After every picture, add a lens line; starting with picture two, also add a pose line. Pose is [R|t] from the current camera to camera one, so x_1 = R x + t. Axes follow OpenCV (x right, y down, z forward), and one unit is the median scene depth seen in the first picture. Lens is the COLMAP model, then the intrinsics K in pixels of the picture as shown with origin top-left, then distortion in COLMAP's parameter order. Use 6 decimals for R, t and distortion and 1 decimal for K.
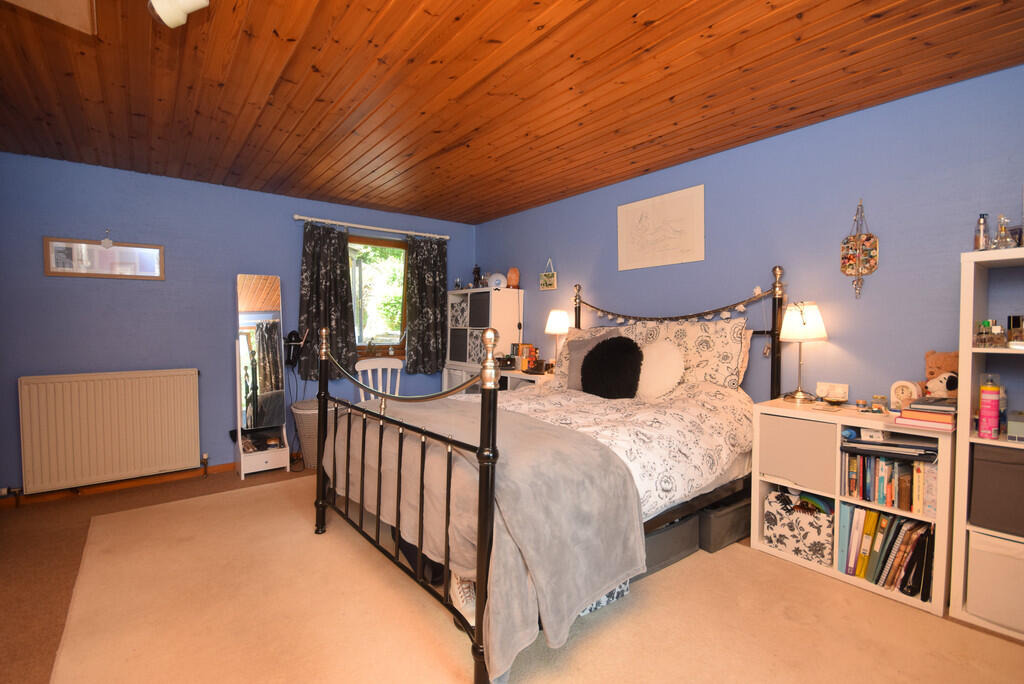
lens RADIAL K [[458.8, 0, 505.4], [0, 458.8, 341.3], [0, 0, 1]] dist [-0.001222, -0.004036]
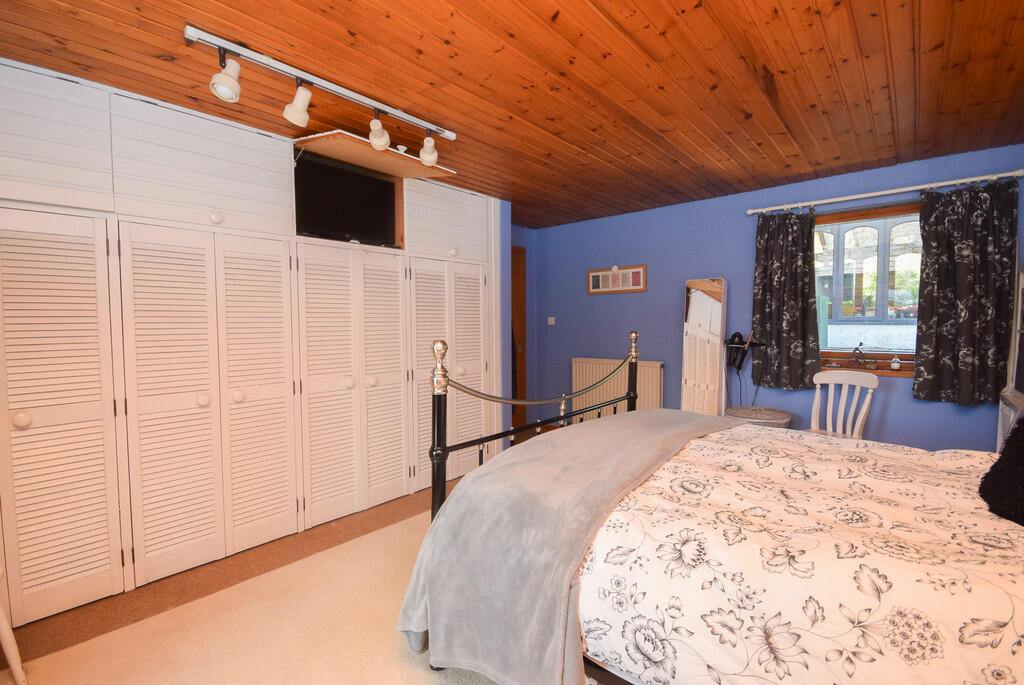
lens RADIAL K [[458.8, 0, 515.5], [0, 458.8, 344.1], [0, 0, 1]] dist [-0.001222, -0.004036]
pose [[0.179382, 0.045388, -0.982732, 0.388942], [-0.026127, 0.998803, 0.041361, -0.025103], [0.983432, 0.018256, 0.180353, 0.350960]]
